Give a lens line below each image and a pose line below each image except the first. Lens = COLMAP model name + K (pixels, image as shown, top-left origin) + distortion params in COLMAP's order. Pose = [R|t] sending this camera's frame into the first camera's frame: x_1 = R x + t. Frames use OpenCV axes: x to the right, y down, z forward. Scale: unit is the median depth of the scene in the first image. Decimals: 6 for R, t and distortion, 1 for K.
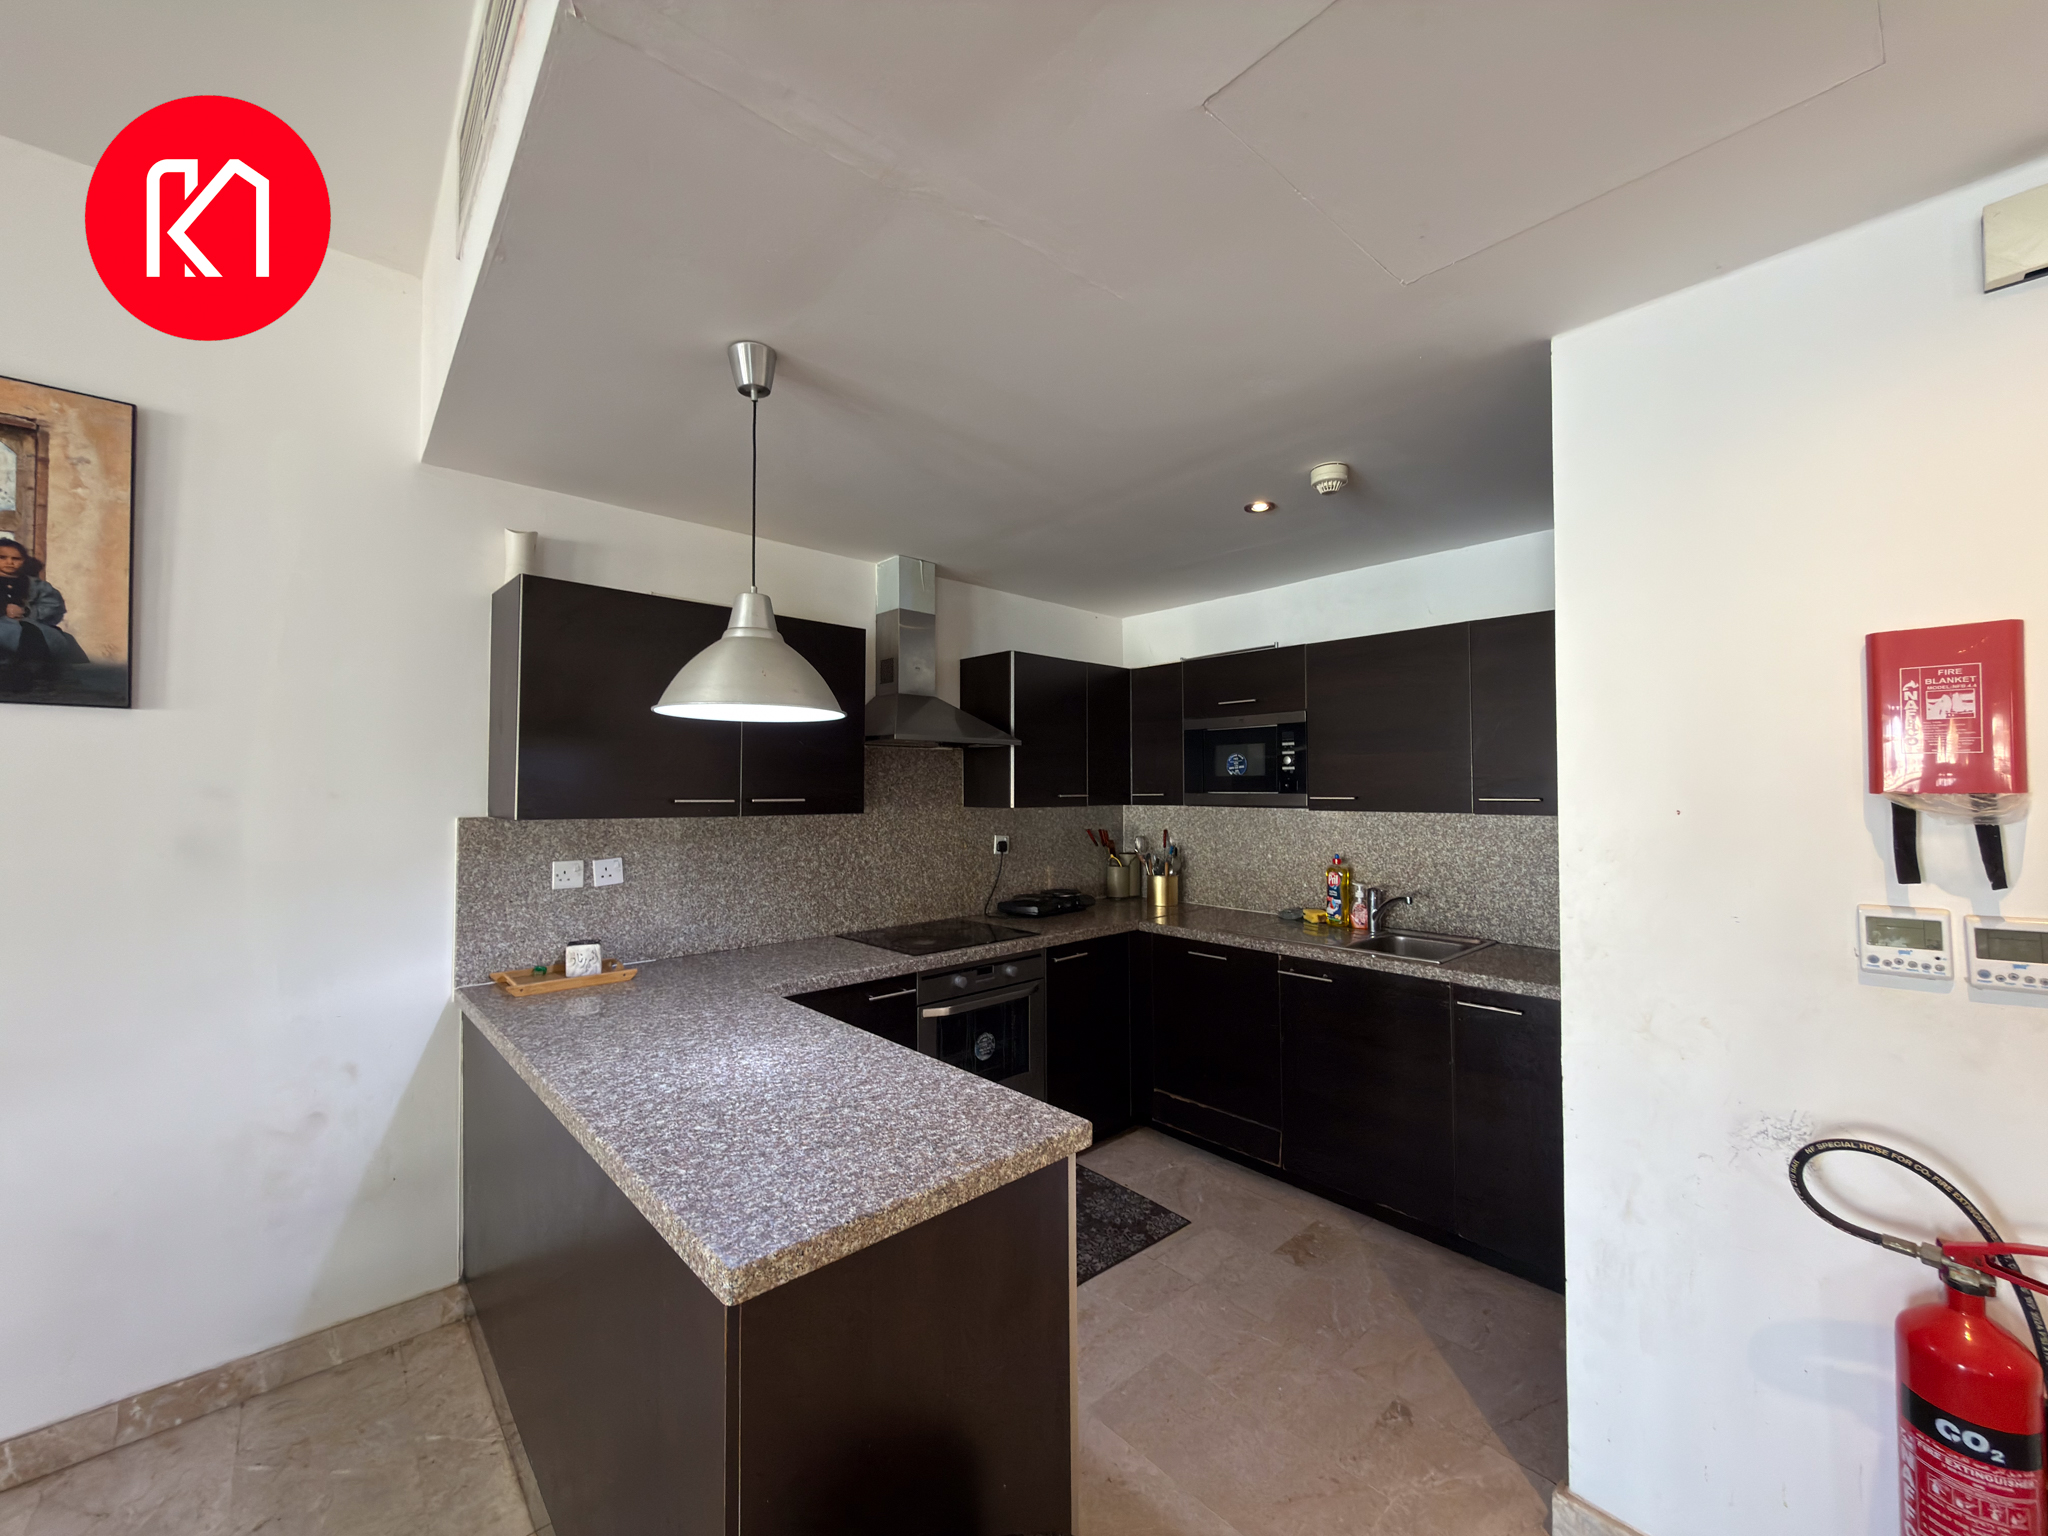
lens RADIAL K [[813.2, 0, 1027.3], [0, 813.2, 768.4], [0, 0, 1]] dist [0.000135, 0.000012]
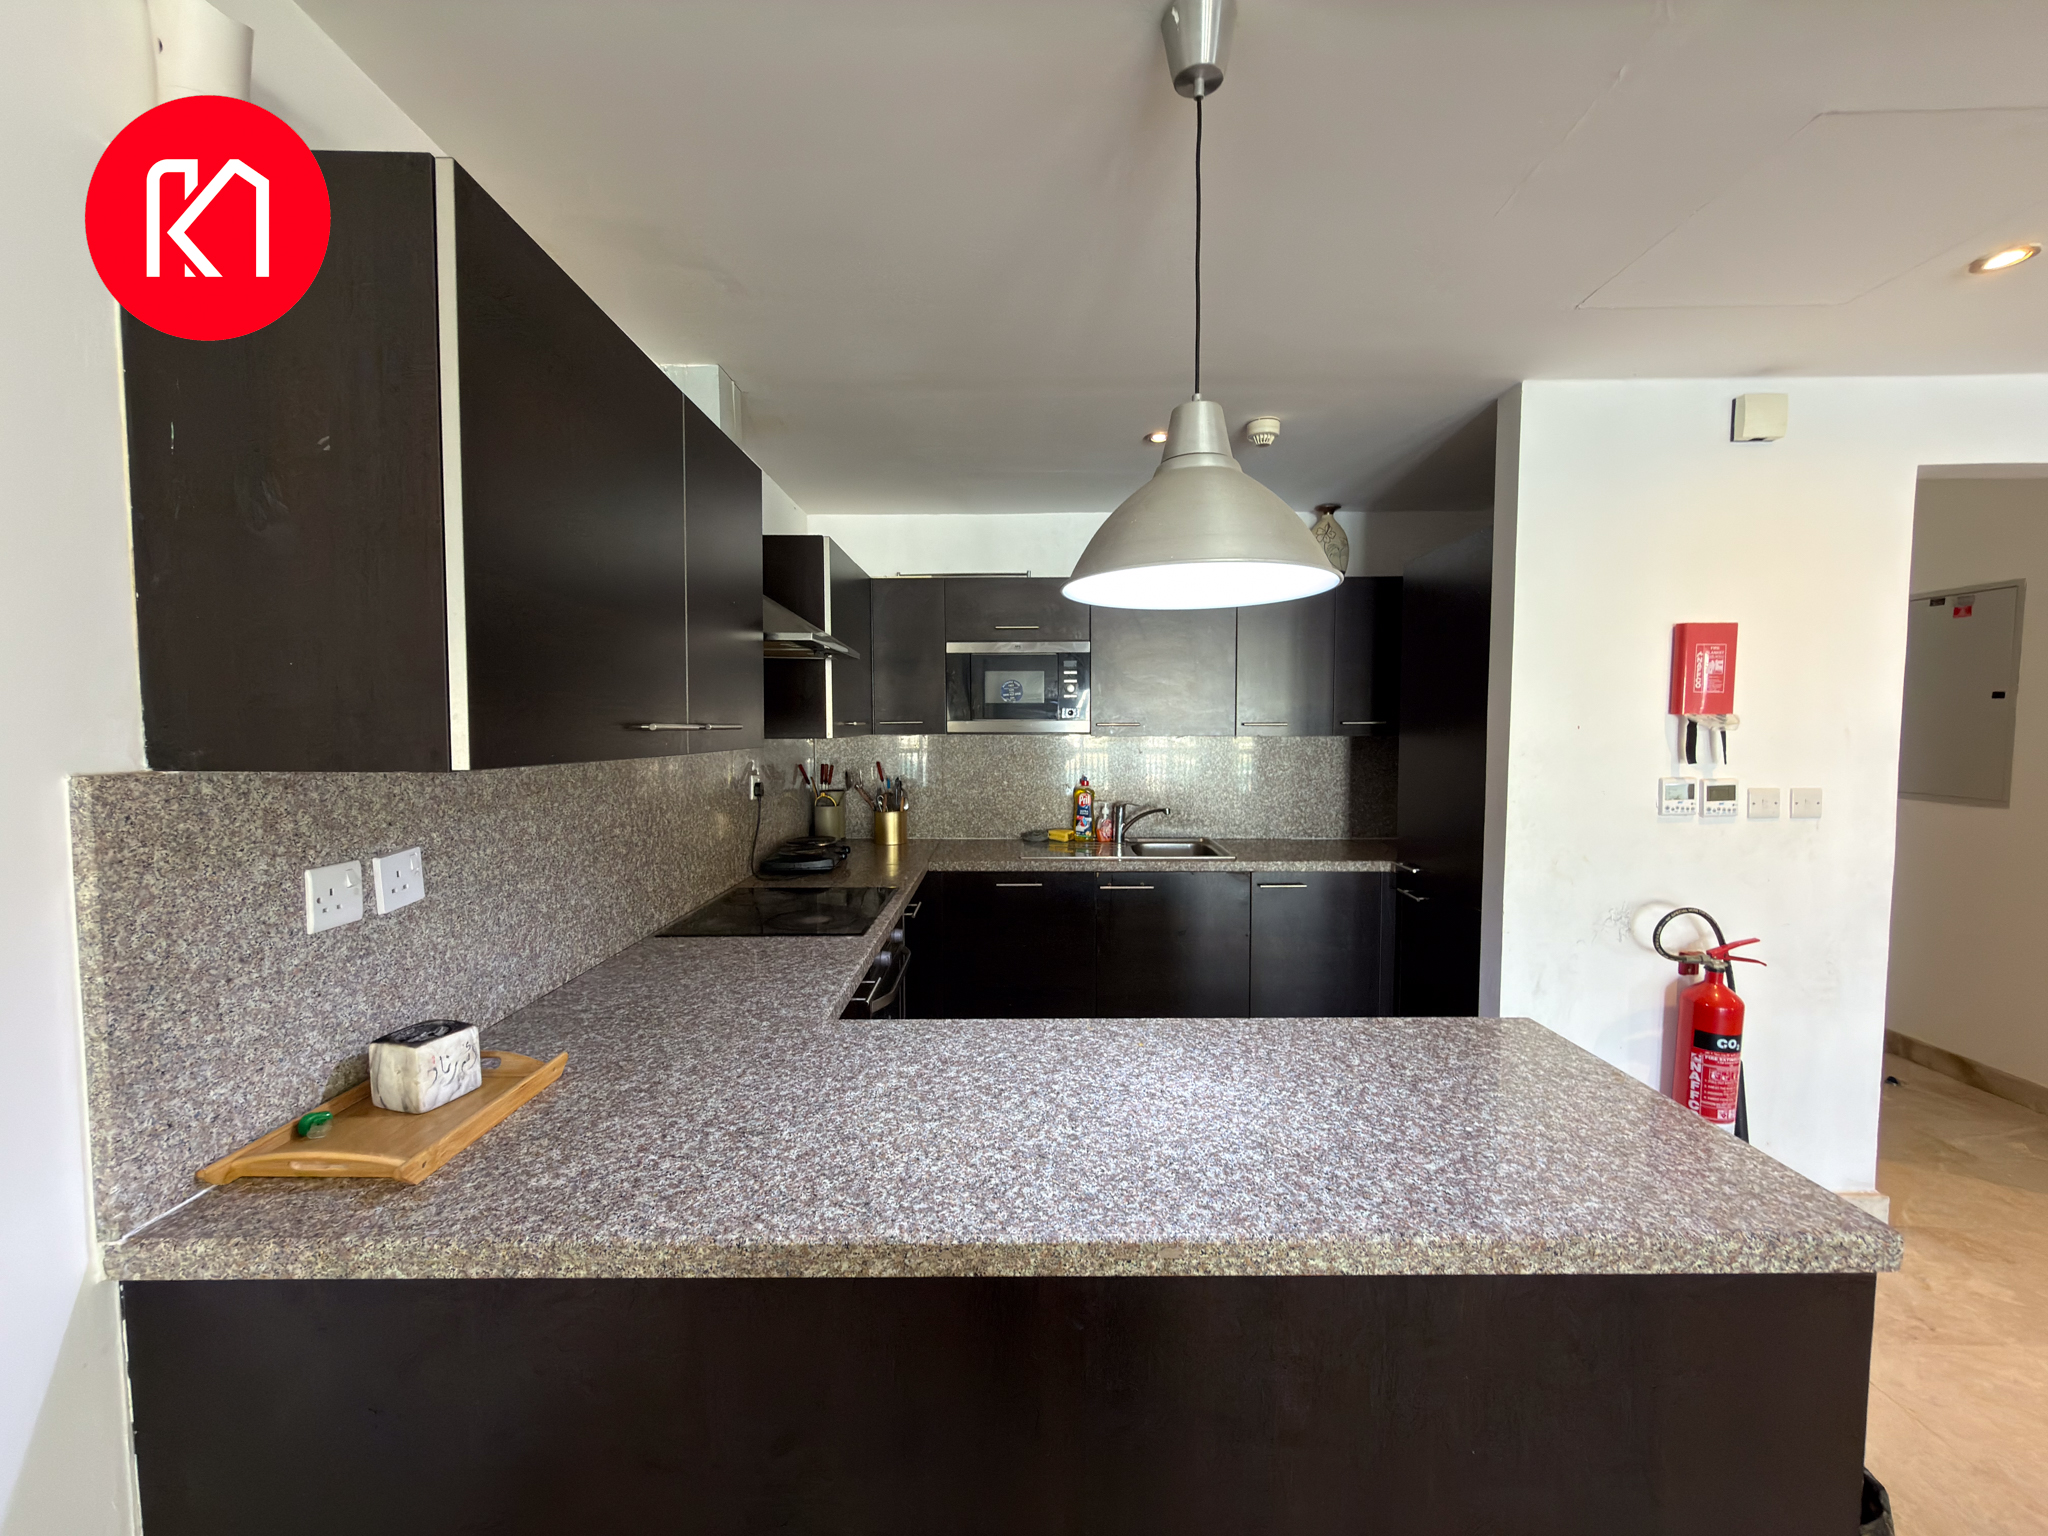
lens RADIAL K [[813.2, 0, 1025.1], [0, 813.2, 768.9], [0, 0, 1]] dist [0.000135, 0.000012]
pose [[0.679545, -0.041404, 0.732465, -0.668584], [-0.017648, 0.997195, 0.072741, 0.024584], [-0.733422, -0.062358, 0.676908, 0.457618]]
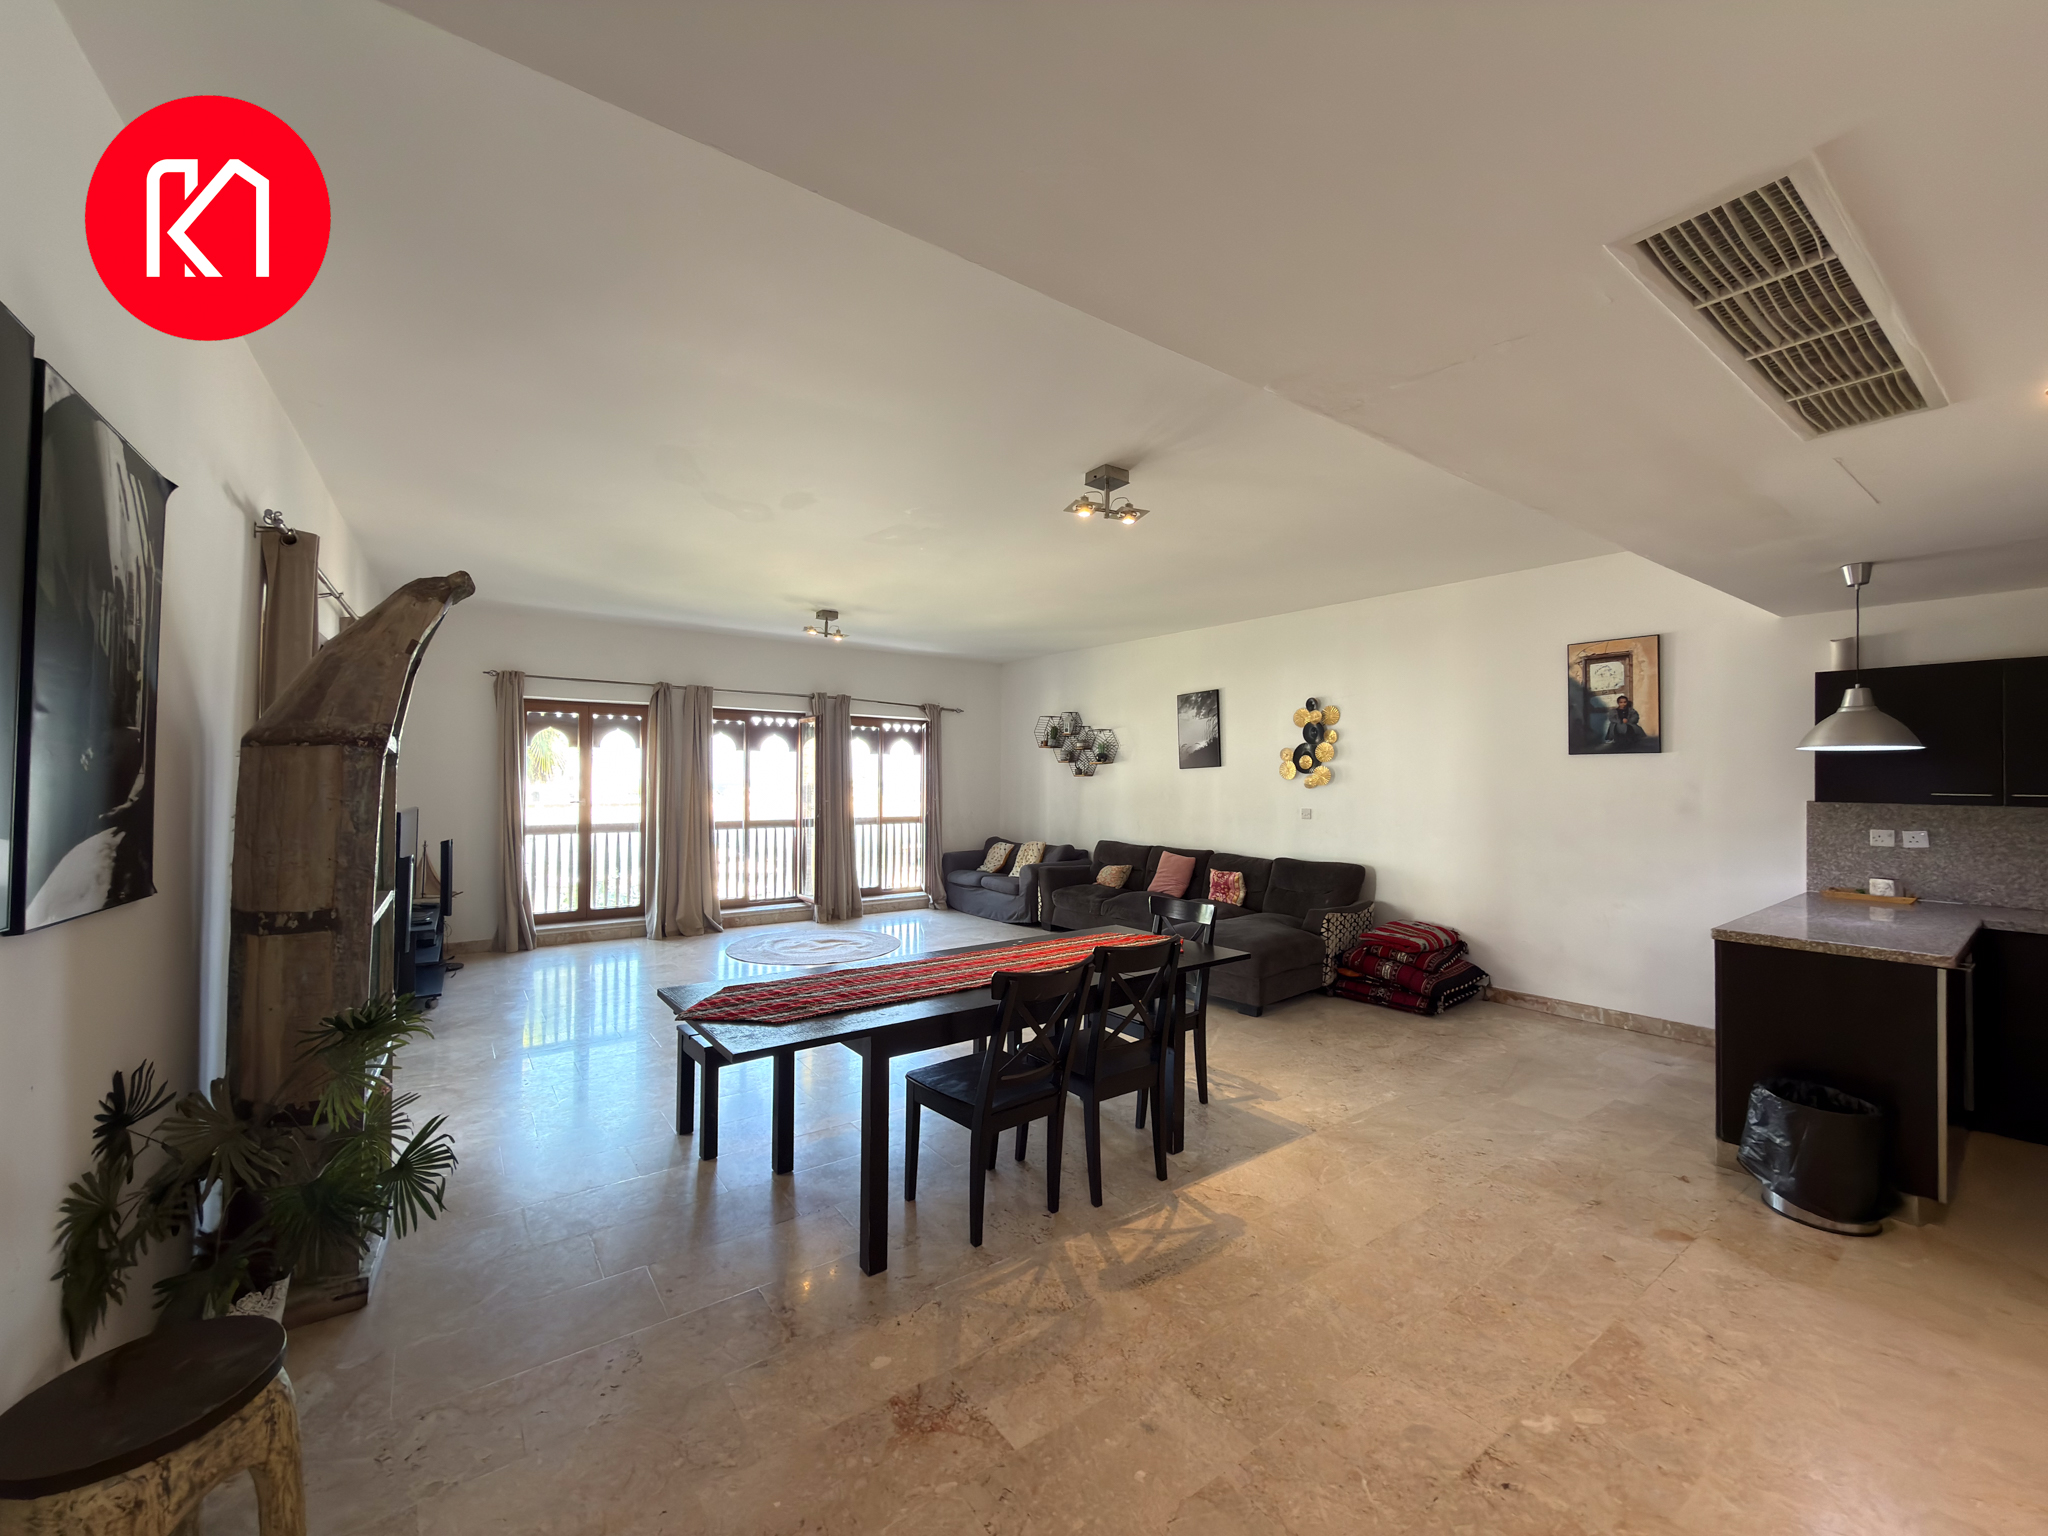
lens RADIAL K [[813.2, 0, 1018.6], [0, 813.2, 774.0], [0, 0, 1]] dist [0.000135, 0.000012]
pose [[-0.102611, -0.004008, -0.994713, 1.332493], [0.019534, 0.999791, -0.006044, -0.024818], [0.994530, -0.020051, -0.102511, -0.605583]]
